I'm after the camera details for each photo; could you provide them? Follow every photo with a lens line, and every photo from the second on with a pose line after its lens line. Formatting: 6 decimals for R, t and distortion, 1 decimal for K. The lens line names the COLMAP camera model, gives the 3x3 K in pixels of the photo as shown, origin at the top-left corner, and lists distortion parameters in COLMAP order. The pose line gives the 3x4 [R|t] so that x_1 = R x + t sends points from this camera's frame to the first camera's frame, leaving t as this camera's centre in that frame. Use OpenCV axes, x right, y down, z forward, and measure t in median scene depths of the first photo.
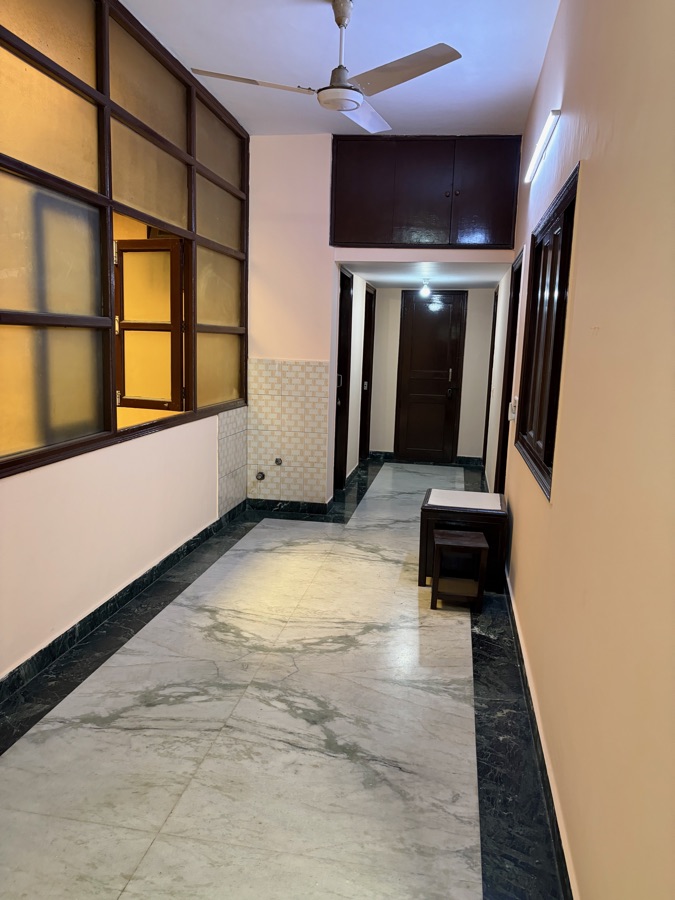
lens RADIAL K [[682.2, 0, 342.6], [0, 682.2, 455.0], [0, 0, 1]] dist [0.023115, -0.040829]
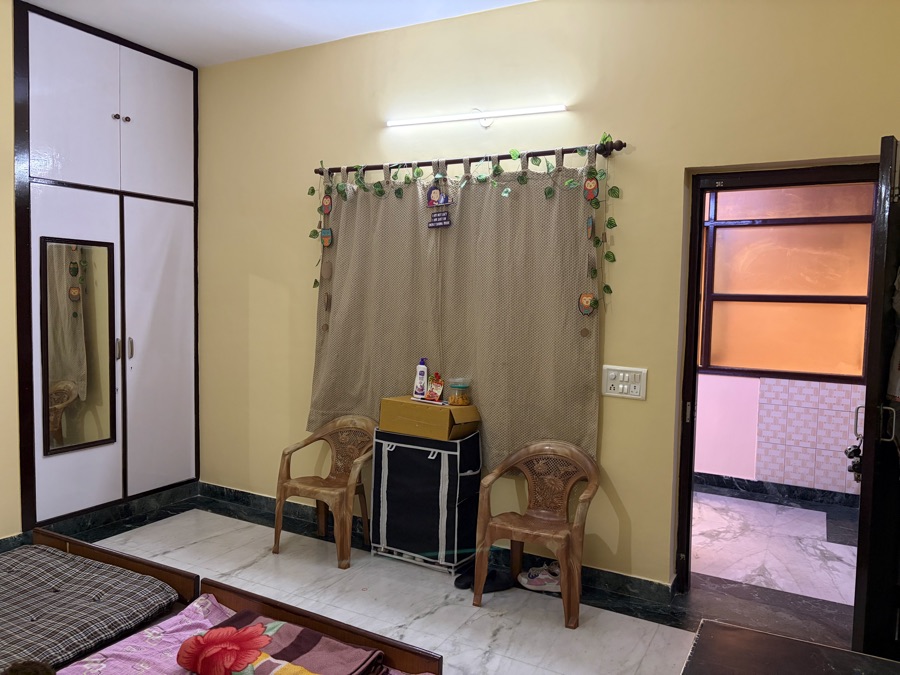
lens RADIAL K [[682.2, 0, 450.5], [0, 682.2, 339.6], [0, 0, 1]] dist [0.023115, -0.040829]
pose [[-0.353680, 0.014917, -0.935248, 1.164621], [-0.188461, 0.978231, 0.086872, -0.144155], [0.916184, 0.206982, -0.343169, 1.112467]]
